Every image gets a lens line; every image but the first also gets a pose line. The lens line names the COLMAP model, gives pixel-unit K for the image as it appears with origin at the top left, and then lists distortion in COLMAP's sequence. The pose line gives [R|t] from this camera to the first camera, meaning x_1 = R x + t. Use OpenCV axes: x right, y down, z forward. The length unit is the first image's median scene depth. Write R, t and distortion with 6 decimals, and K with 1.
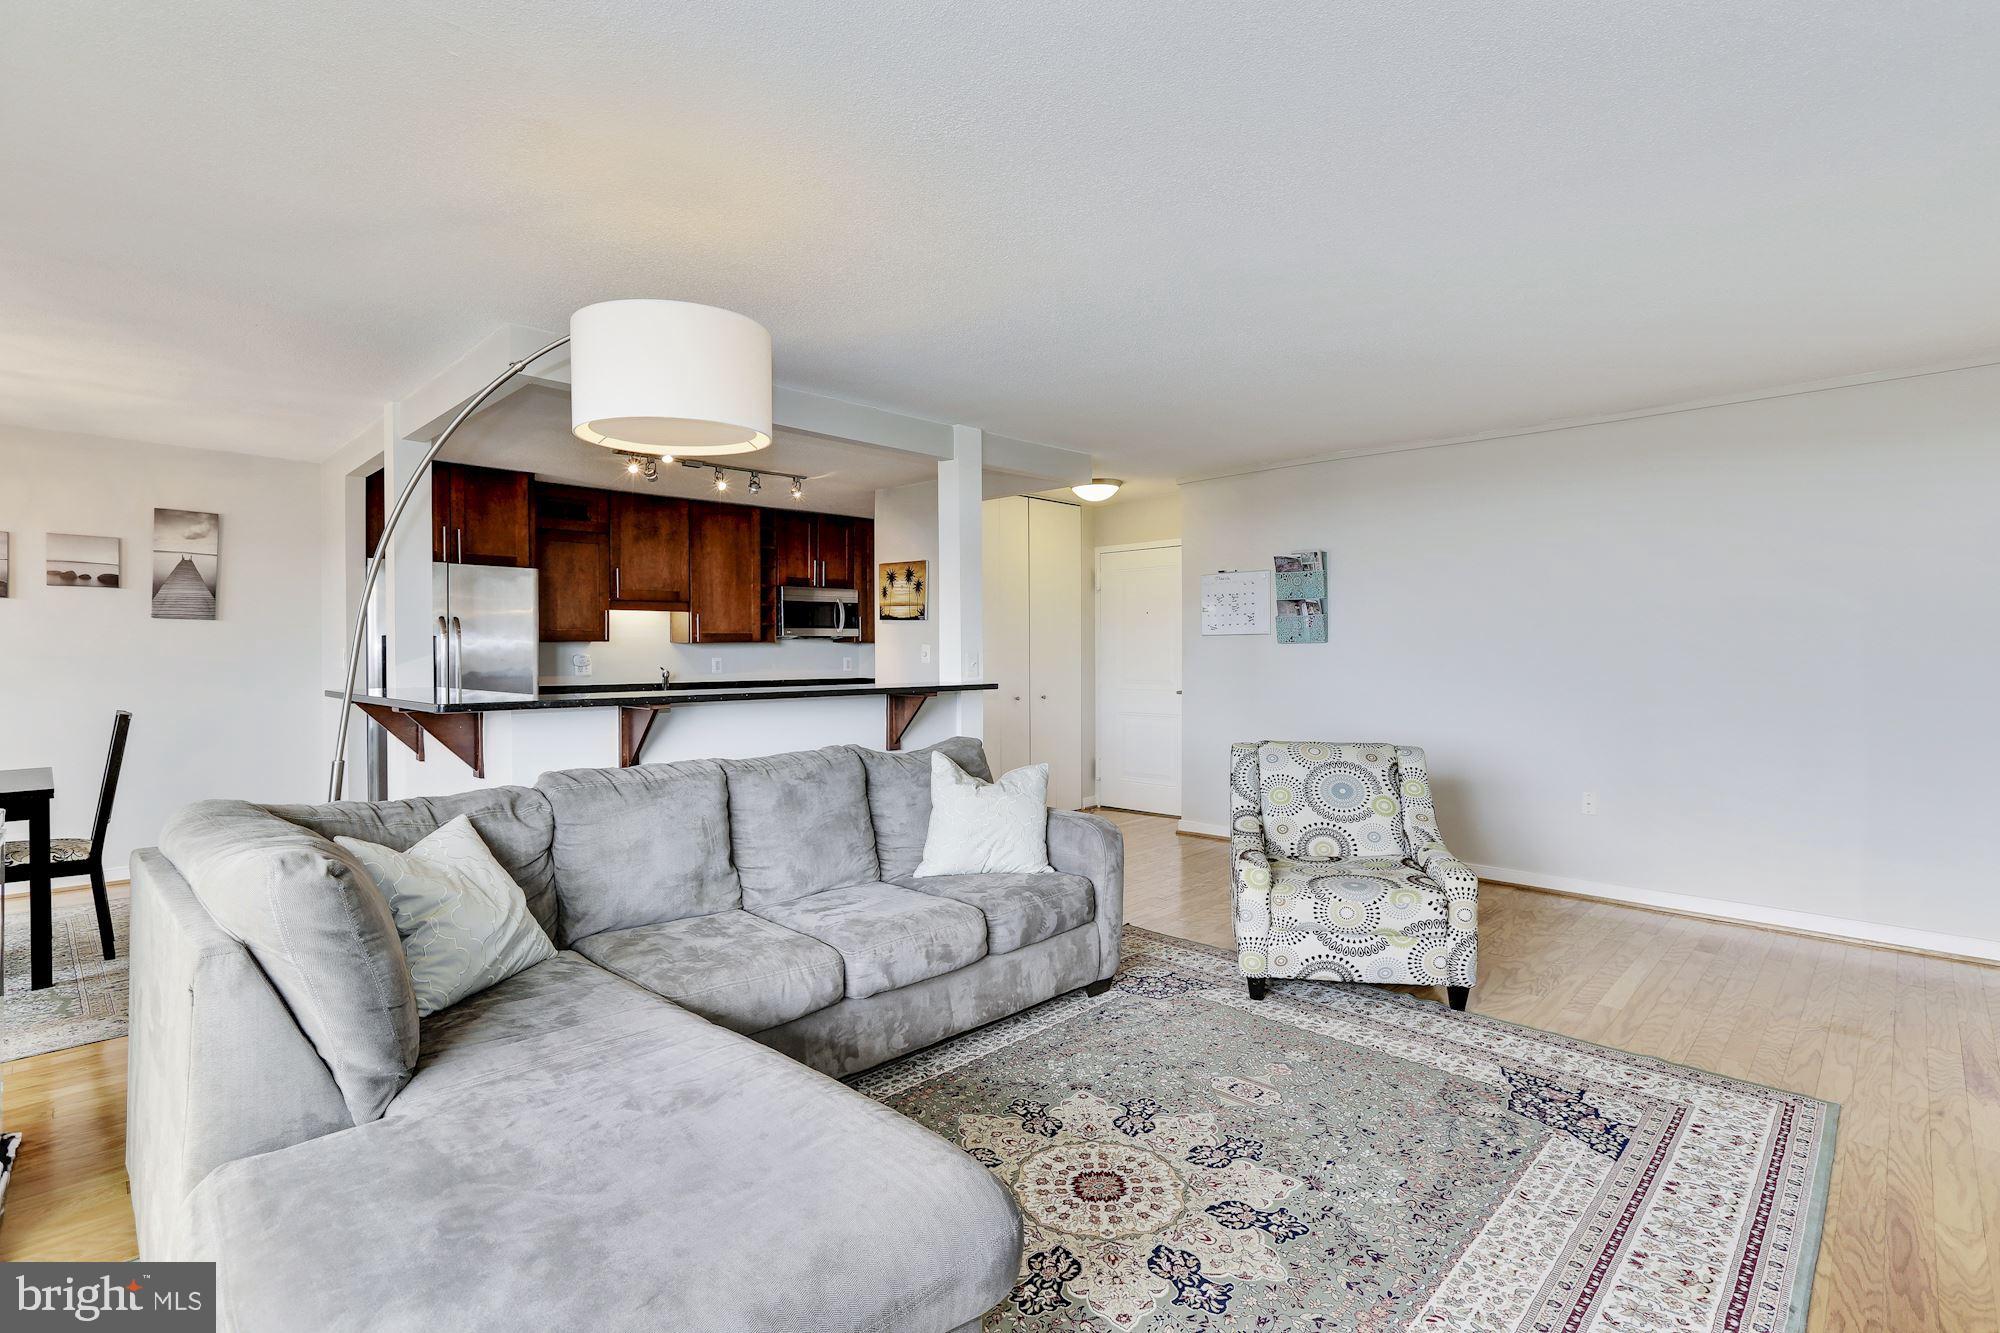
lens RADIAL K [[949.9, 0, 1000.0], [0, 949.9, 666.5], [0, 0, 1]] dist [-0.035130, 0.019674]
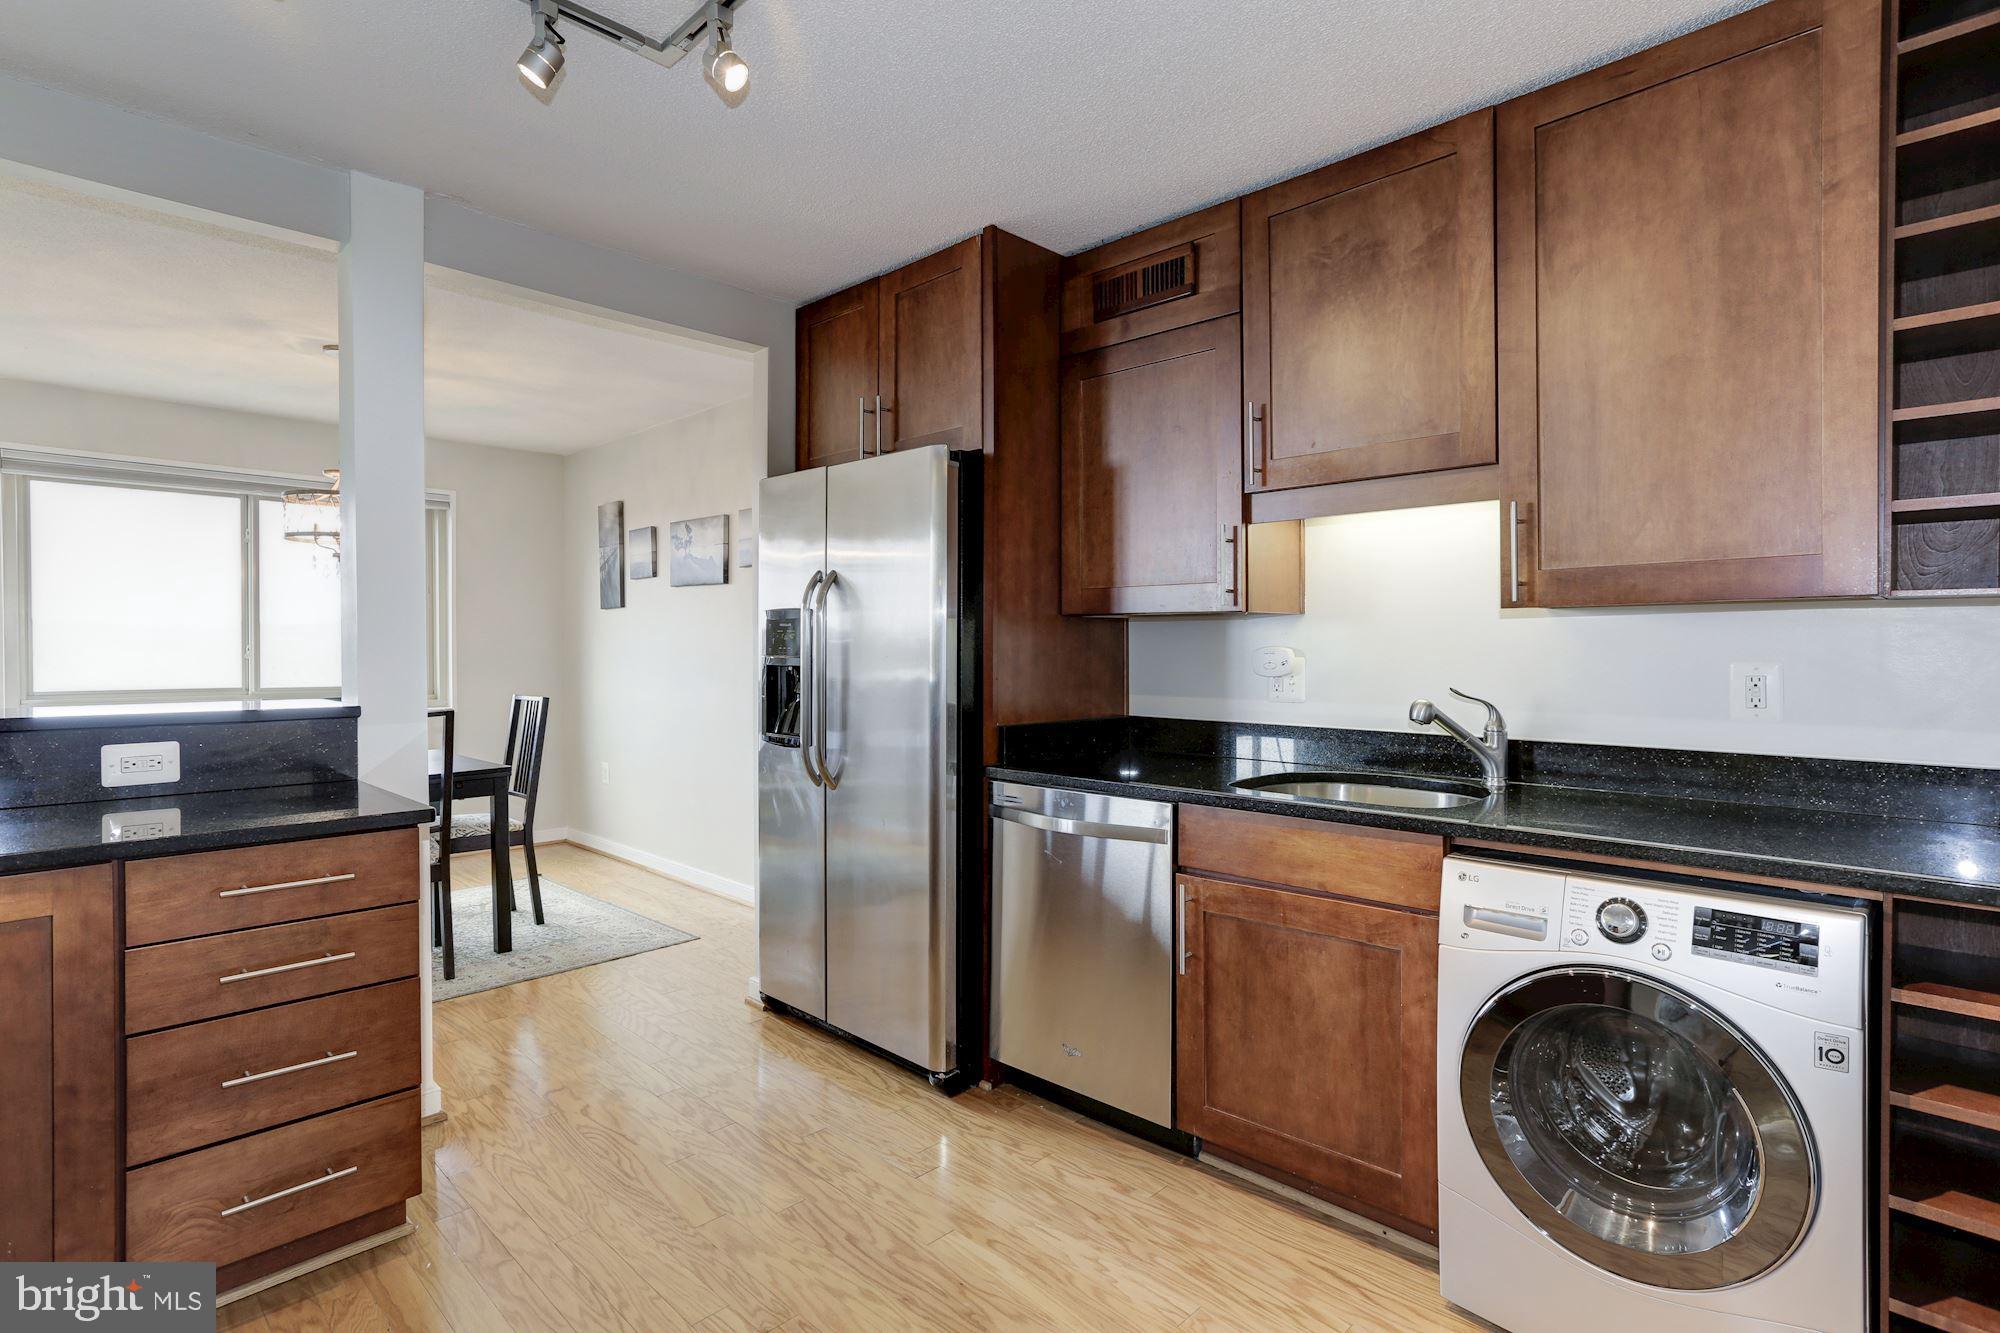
lens RADIAL K [[949.9, 0, 1000.0], [0, 949.9, 666.5], [0, 0, 1]] dist [-0.035130, 0.019674]
pose [[-0.001816, 0.022495, -0.999745, -0.060423], [-0.018973, 0.999566, 0.022525, -0.014032], [0.999818, 0.019009, -0.001389, 1.131269]]
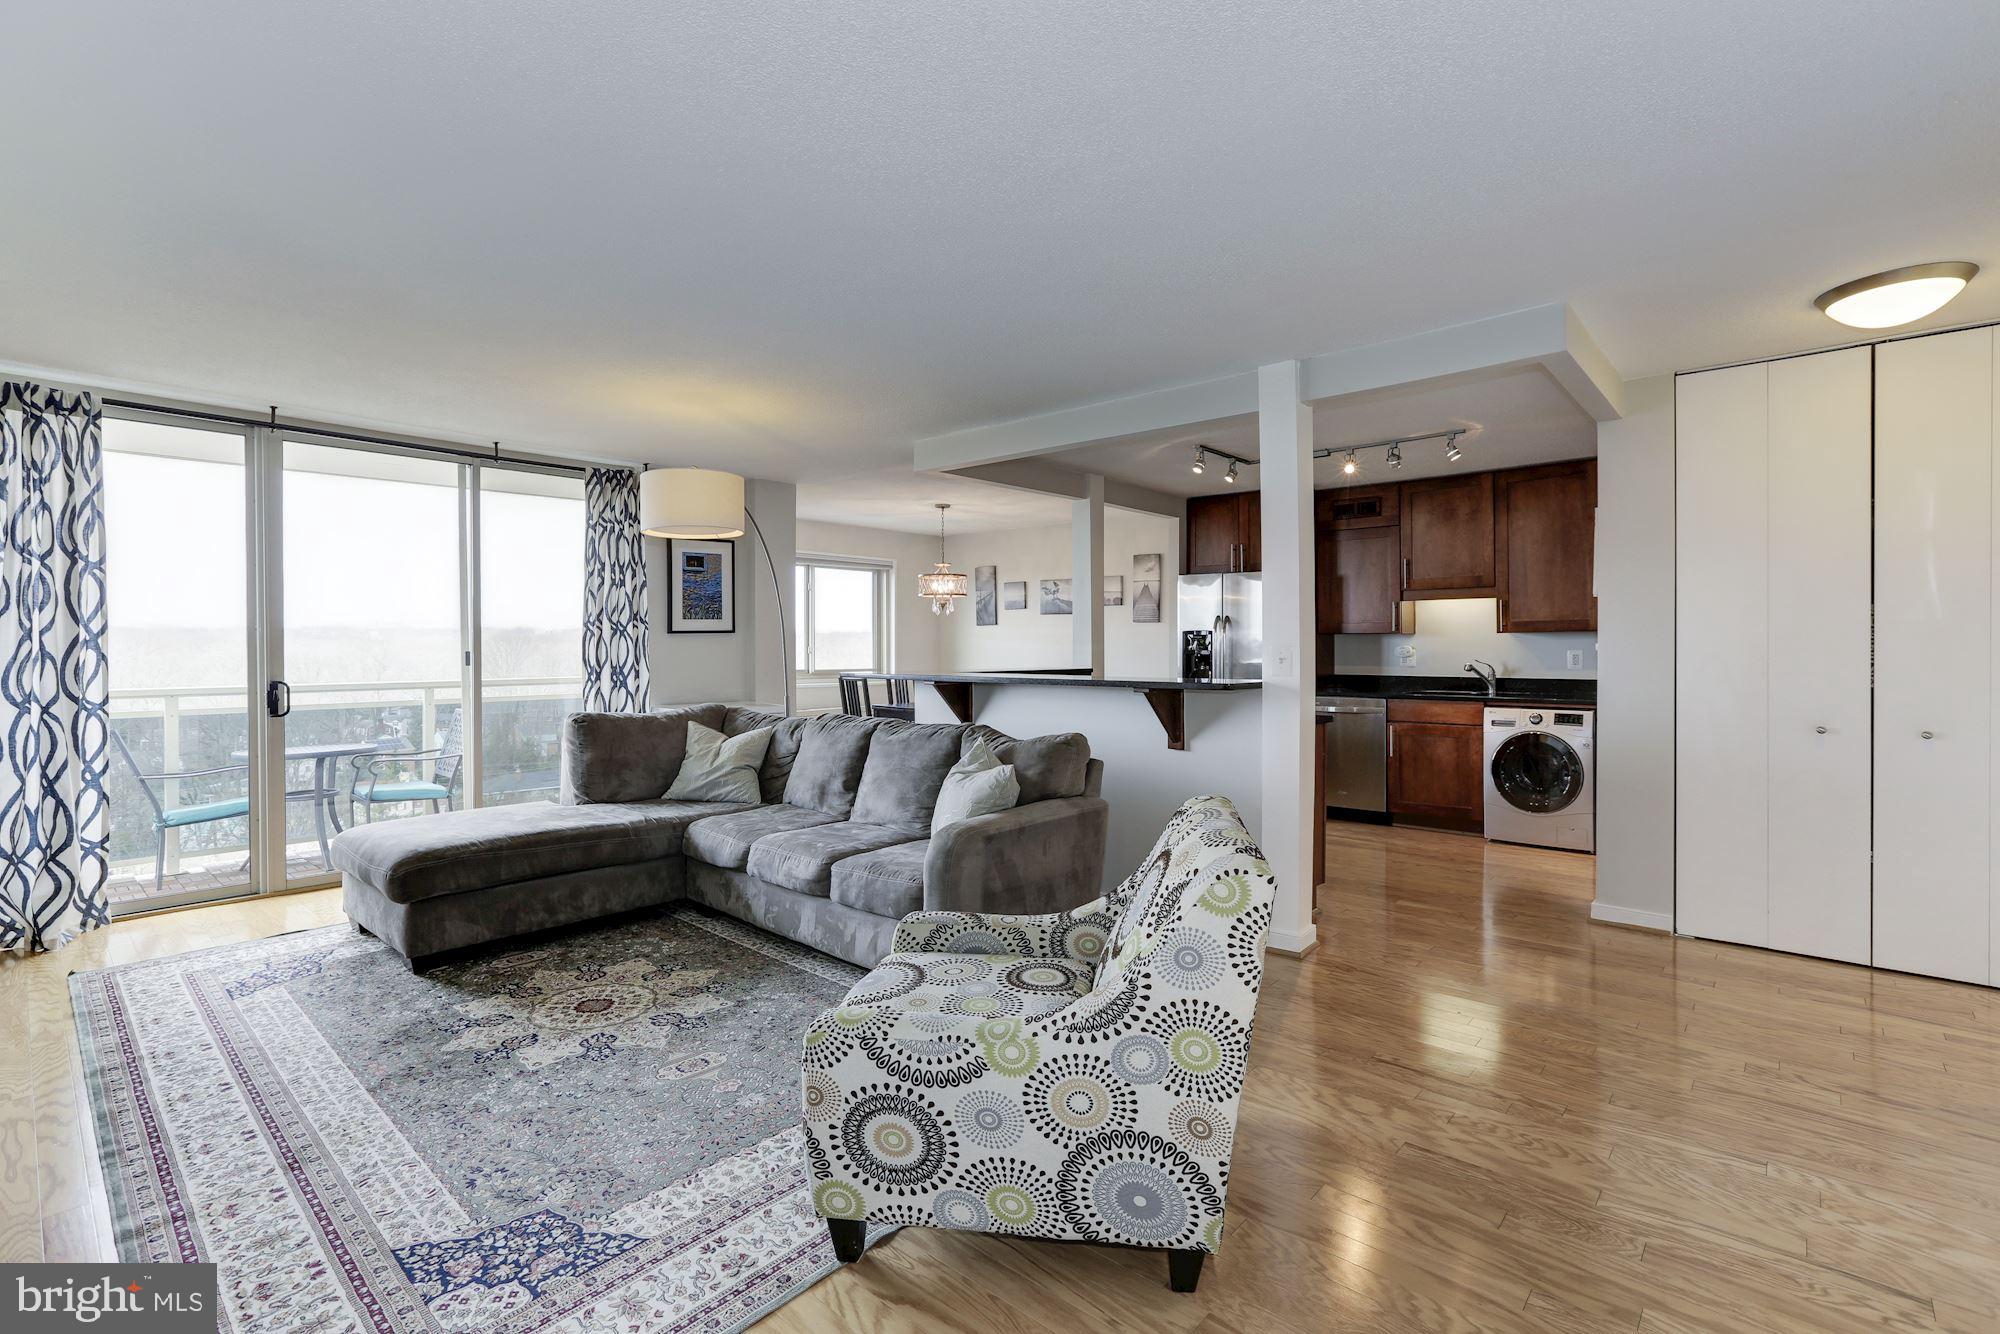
lens RADIAL K [[902.5, 0, 991.2], [0, 902.5, 658.1], [0, 0, 1]] dist [-0.028029, 0.013721]
pose [[0.040683, 0.018049, -0.999009, 0.647293], [-0.013258, 0.999759, 0.017522, -0.012663], [0.999084, 0.012532, 0.040912, 0.659294]]
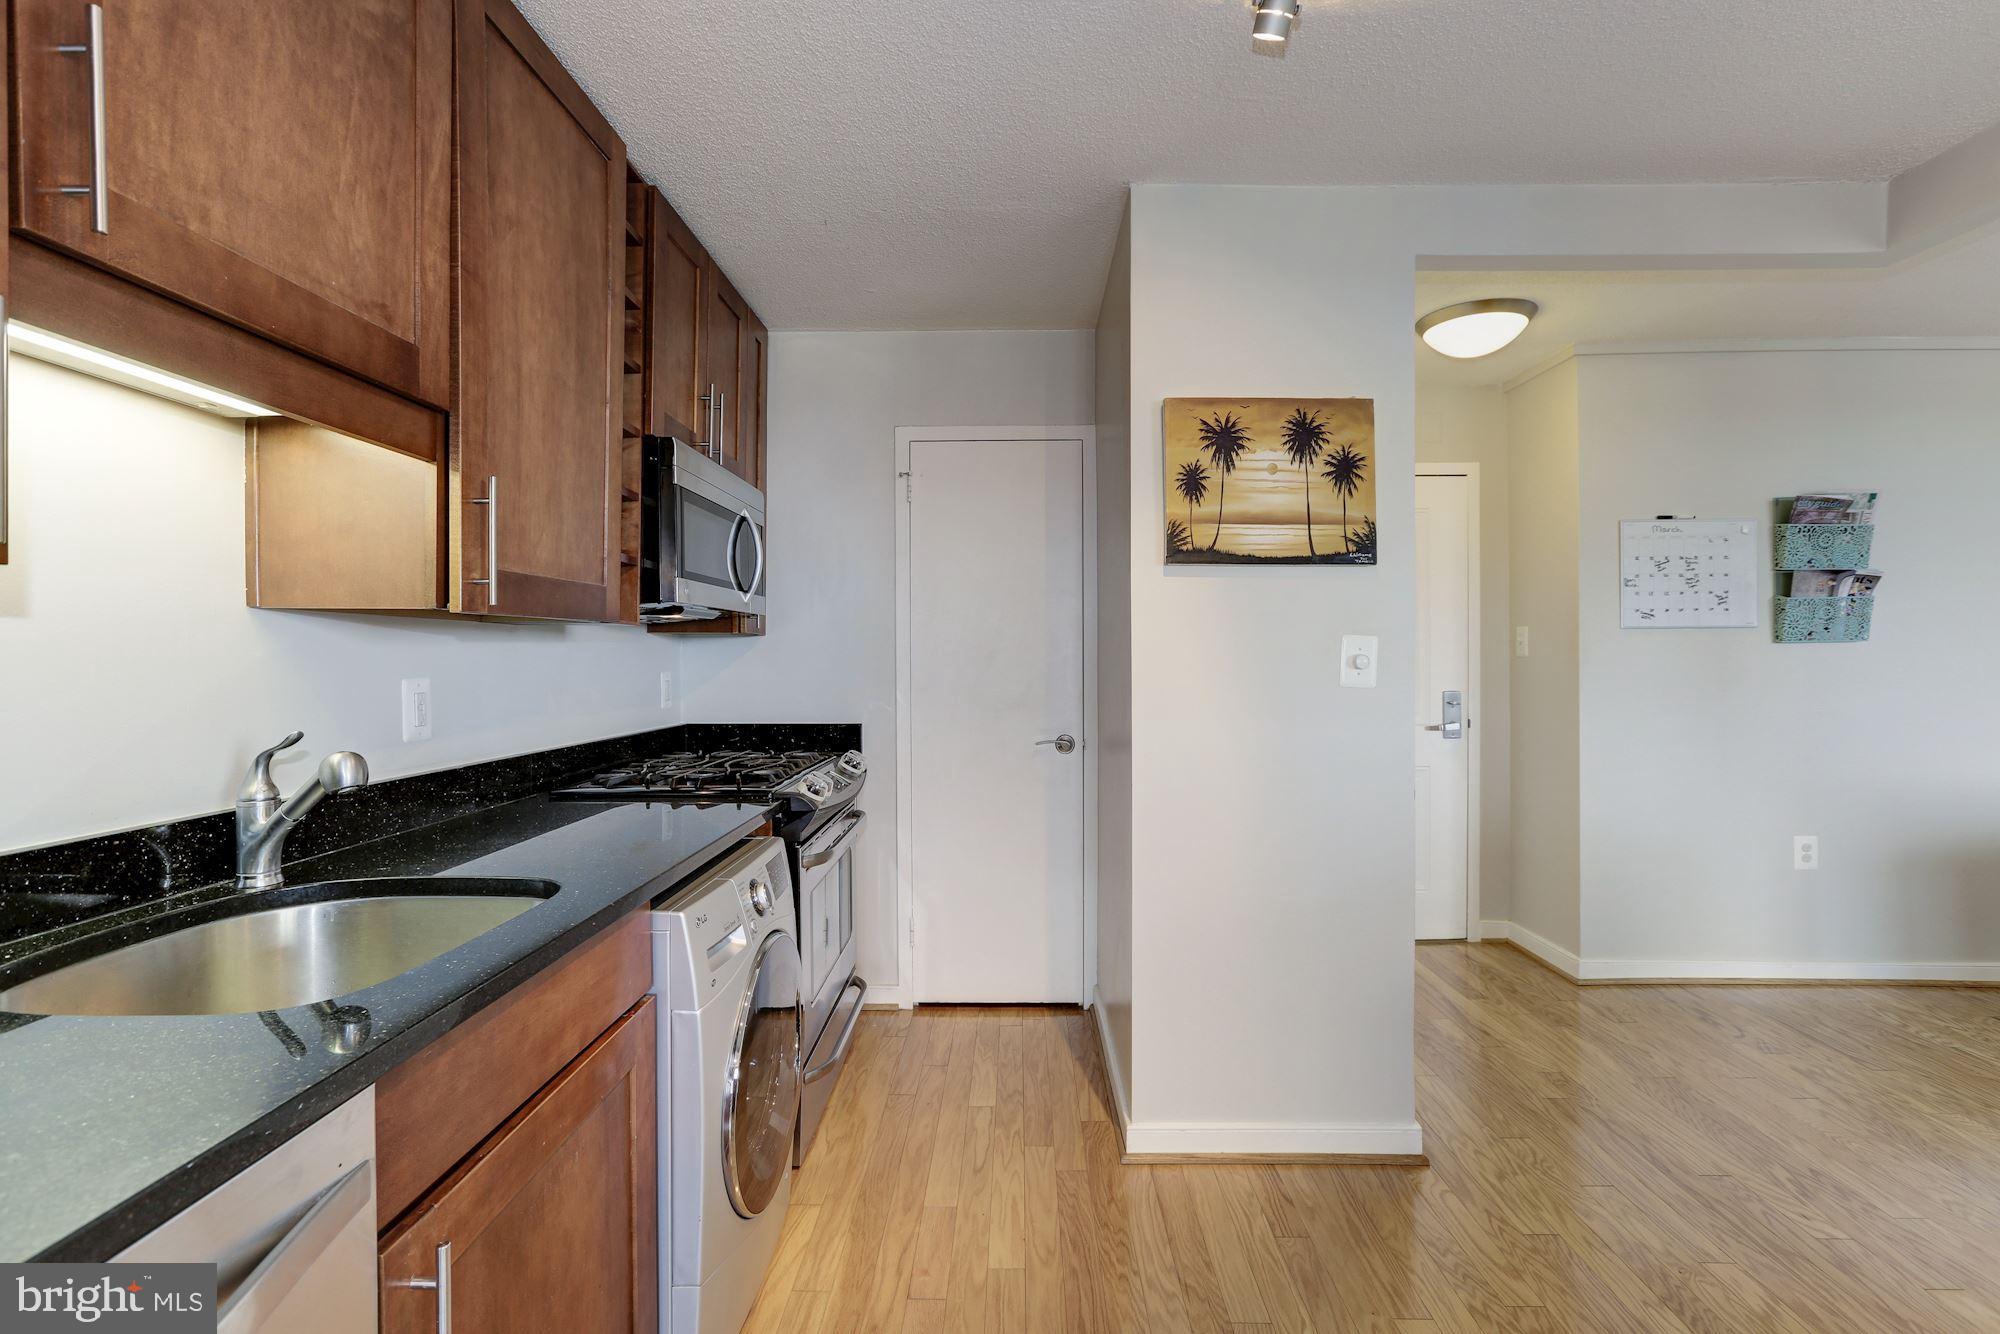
lens RADIAL K [[902.5, 0, 991.2], [0, 902.5, 658.1], [0, 0, 1]] dist [-0.028029, 0.013721]
pose [[0.721626, 0.002077, 0.692280, -0.501013], [0.011961, 0.999809, -0.015467, -0.013032], [-0.692180, 0.019442, 0.721463, 1.030585]]
